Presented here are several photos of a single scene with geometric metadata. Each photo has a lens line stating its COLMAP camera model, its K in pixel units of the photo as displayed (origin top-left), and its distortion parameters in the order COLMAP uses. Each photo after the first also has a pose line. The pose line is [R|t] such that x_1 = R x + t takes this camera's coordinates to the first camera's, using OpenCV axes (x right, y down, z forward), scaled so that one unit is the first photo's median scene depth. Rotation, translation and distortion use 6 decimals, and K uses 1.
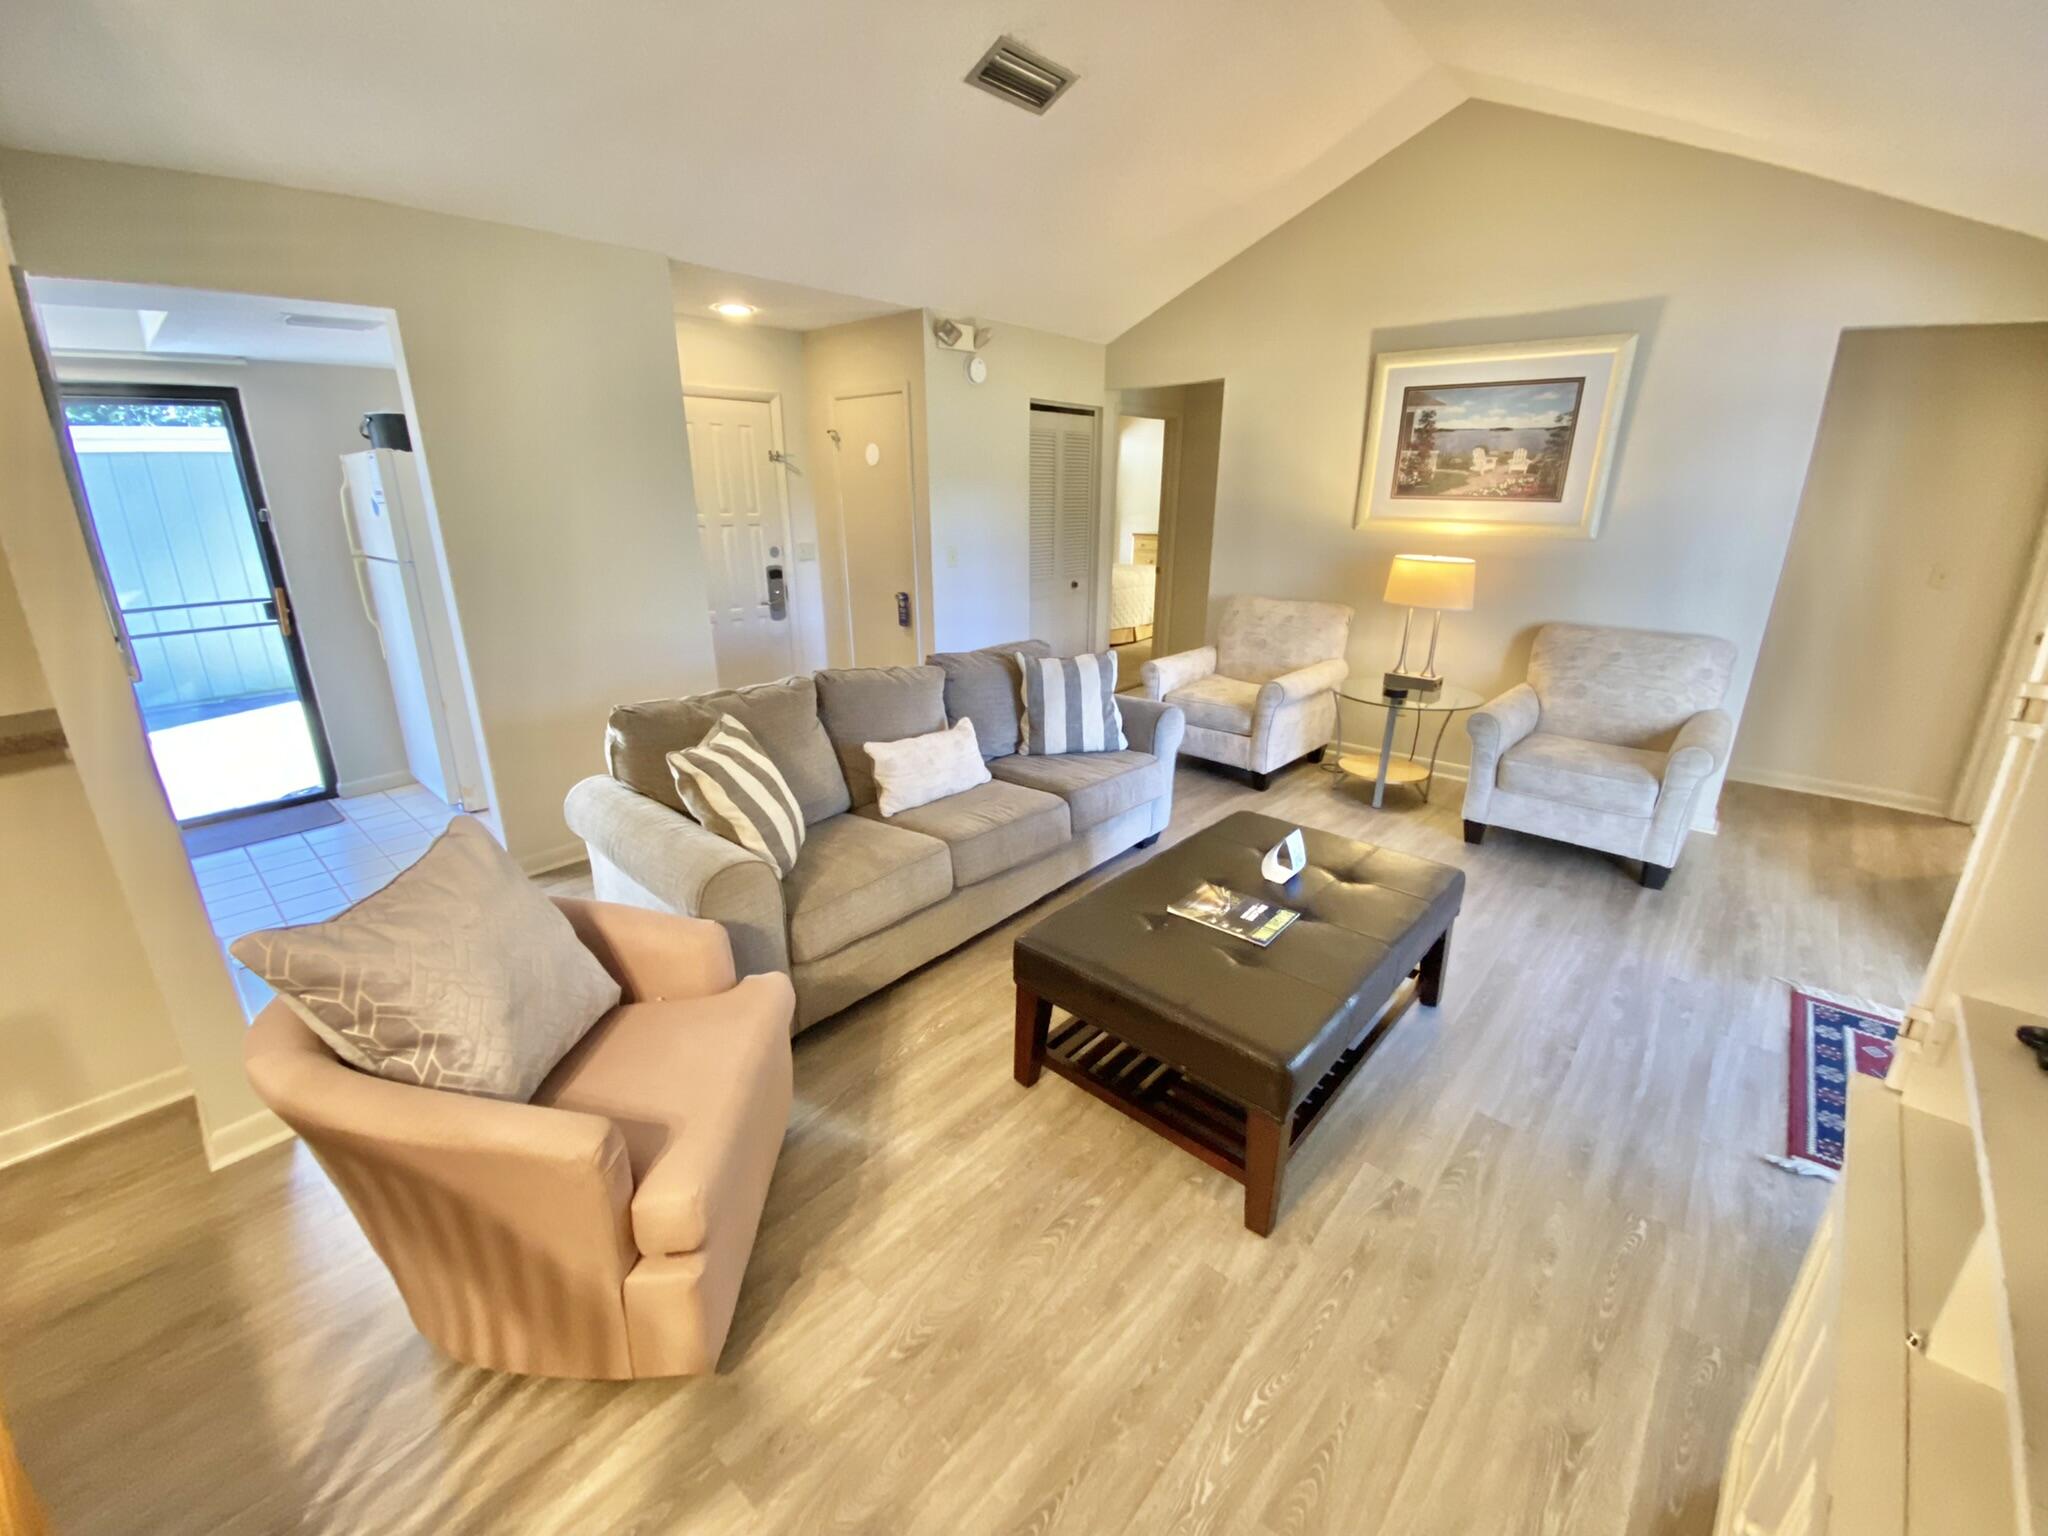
lens RADIAL K [[831.8, 0, 1014.9], [0, 831.8, 761.4], [0, 0, 1]] dist [0.011409, -0.017195]
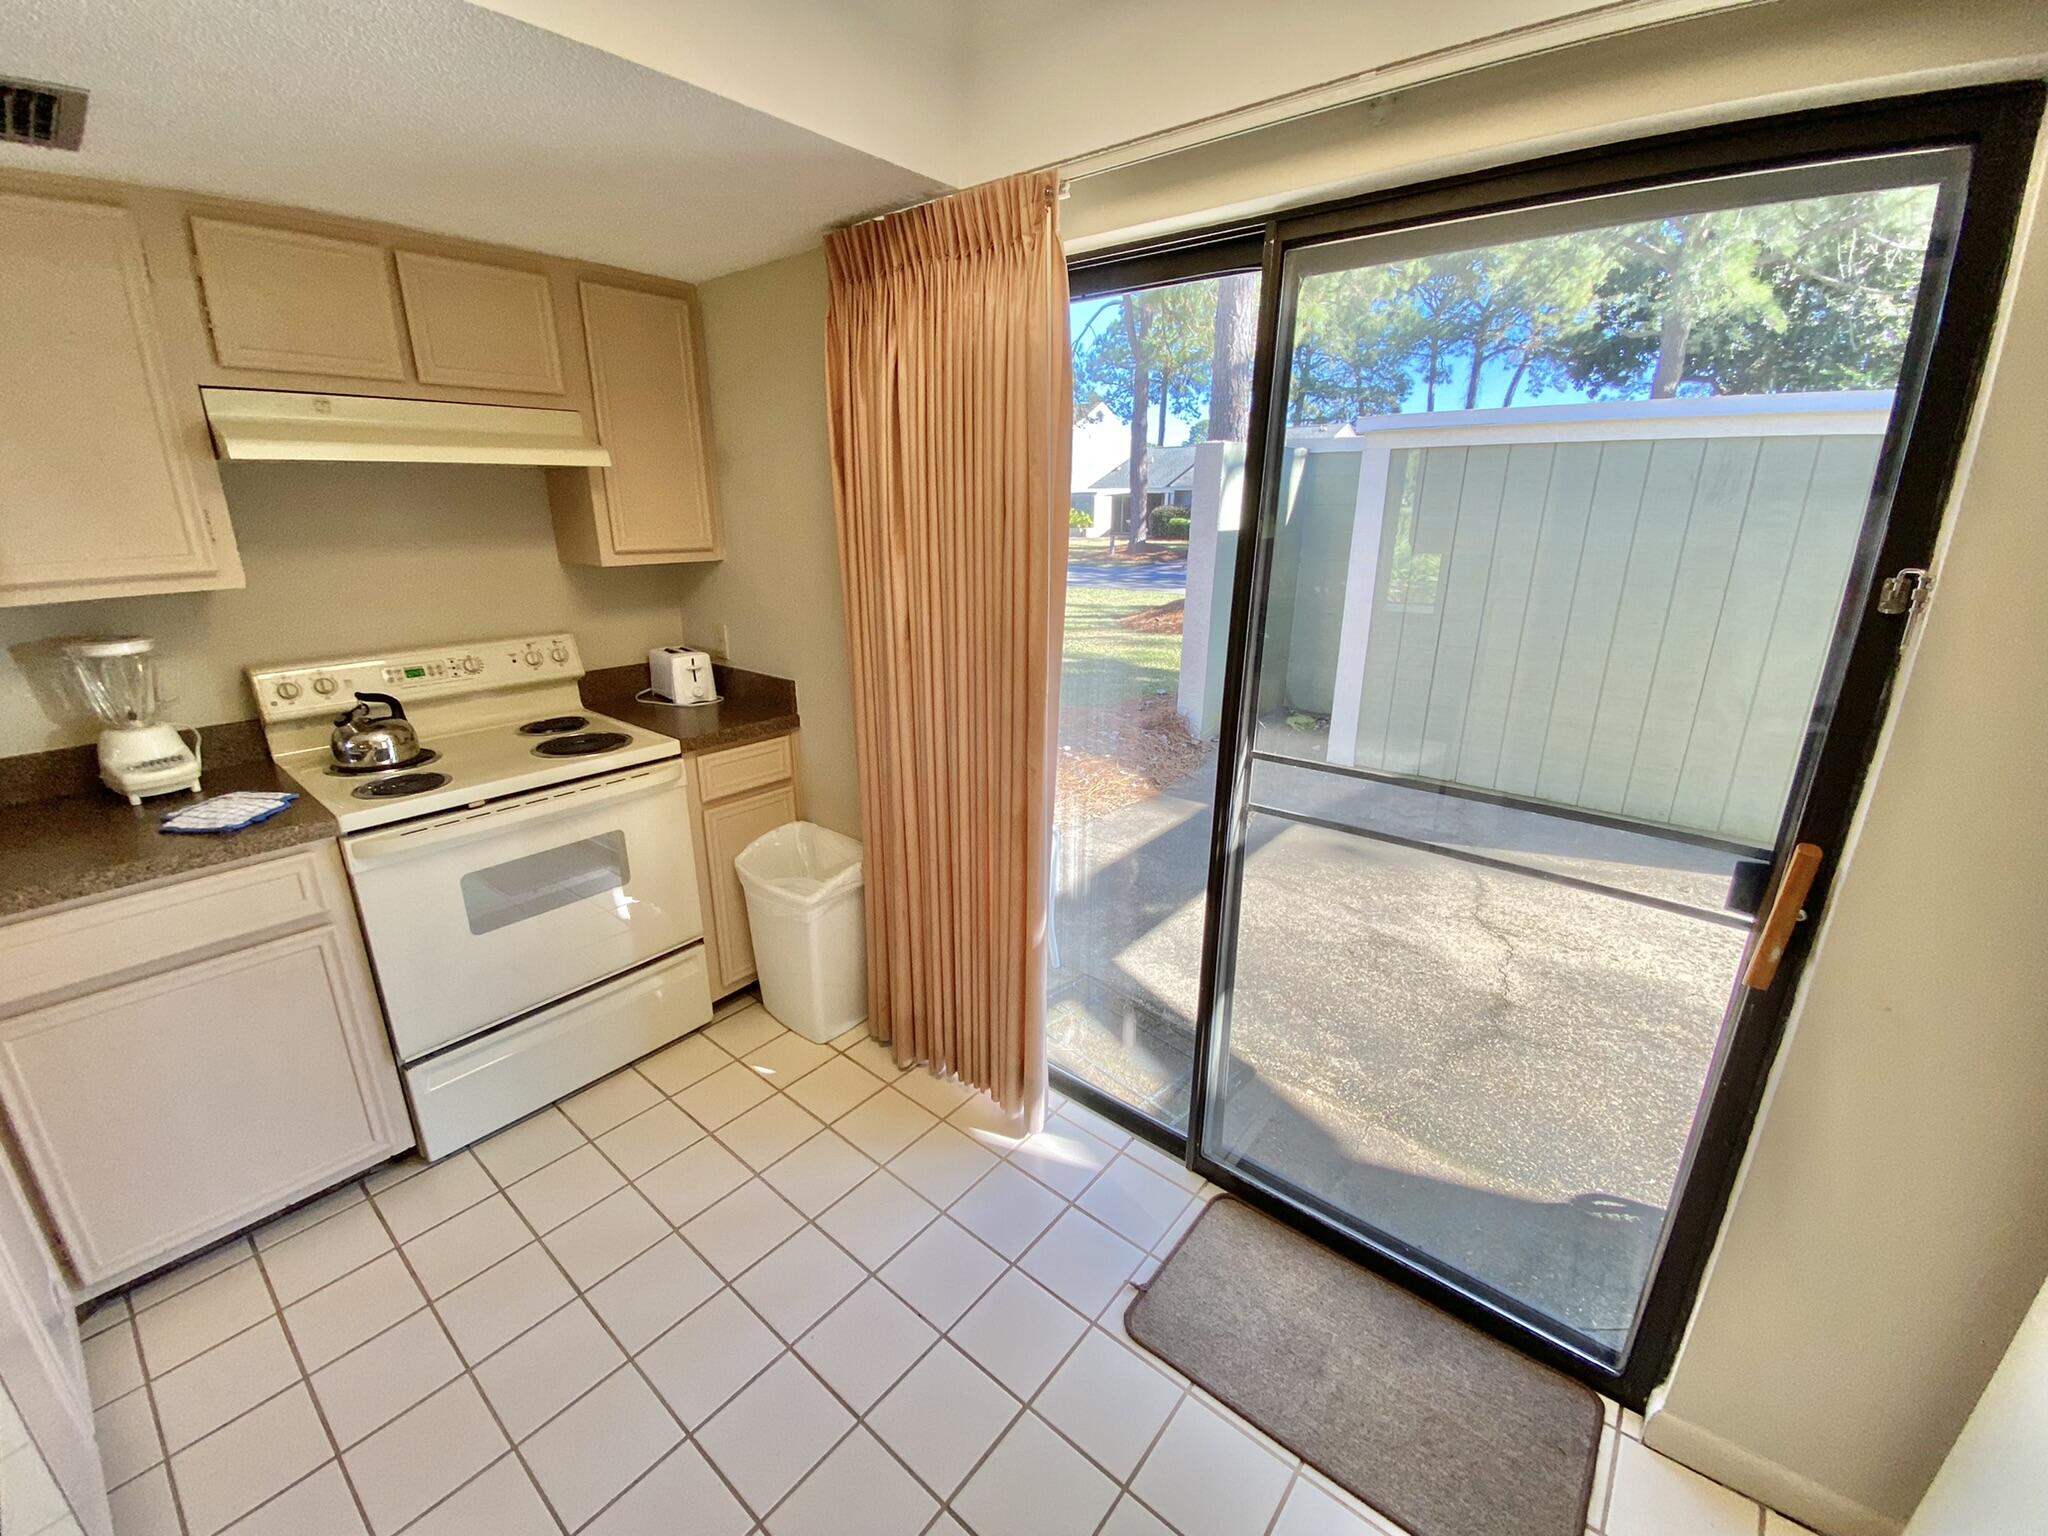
lens RADIAL K [[823.6, 0, 1022.5], [0, 823.6, 763.9], [0, 0, 1]] dist [0.015930, -0.018902]
pose [[0.044689, 0.300563, -0.952714, -0.627806], [-0.319949, 0.907740, 0.271367, -0.221120], [0.946380, 0.292693, 0.136731, 0.684670]]
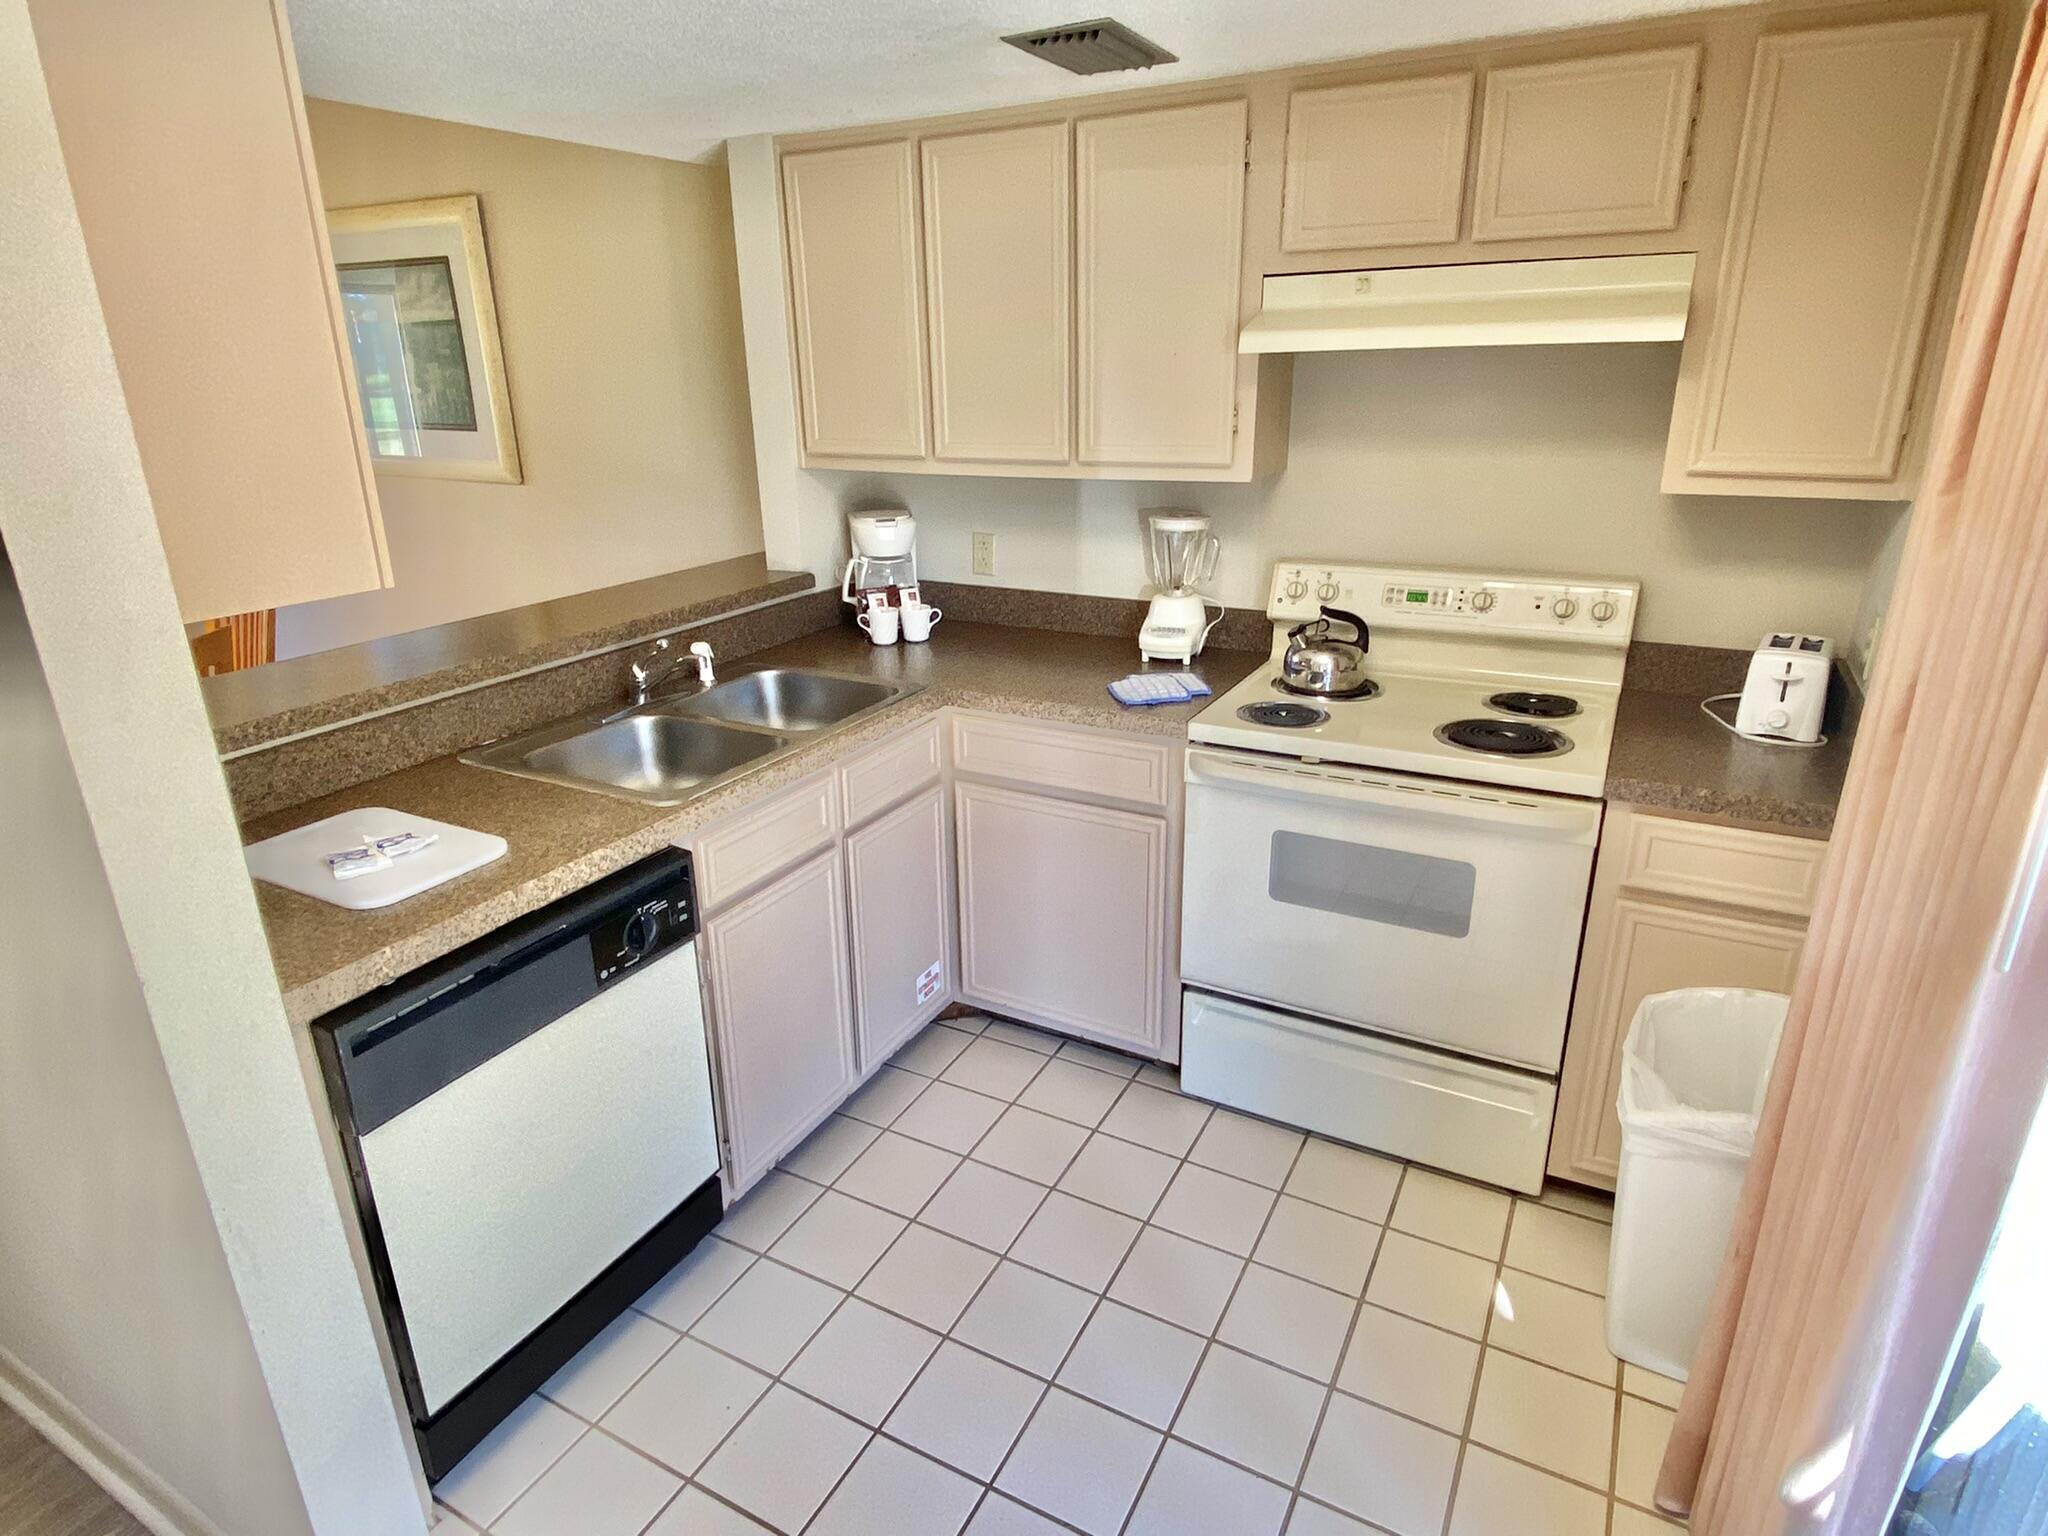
lens RADIAL K [[1132.2, 0, 1014.6], [0, 1132.2, 759.9], [0, 0, 1]] dist [0.055617, -0.055066]
pose [[-0.973270, 0.094698, -0.209233, -0.831609], [-0.053300, 0.793025, 0.606853, -0.299901], [0.223395, 0.601784, -0.766779, 0.853009]]
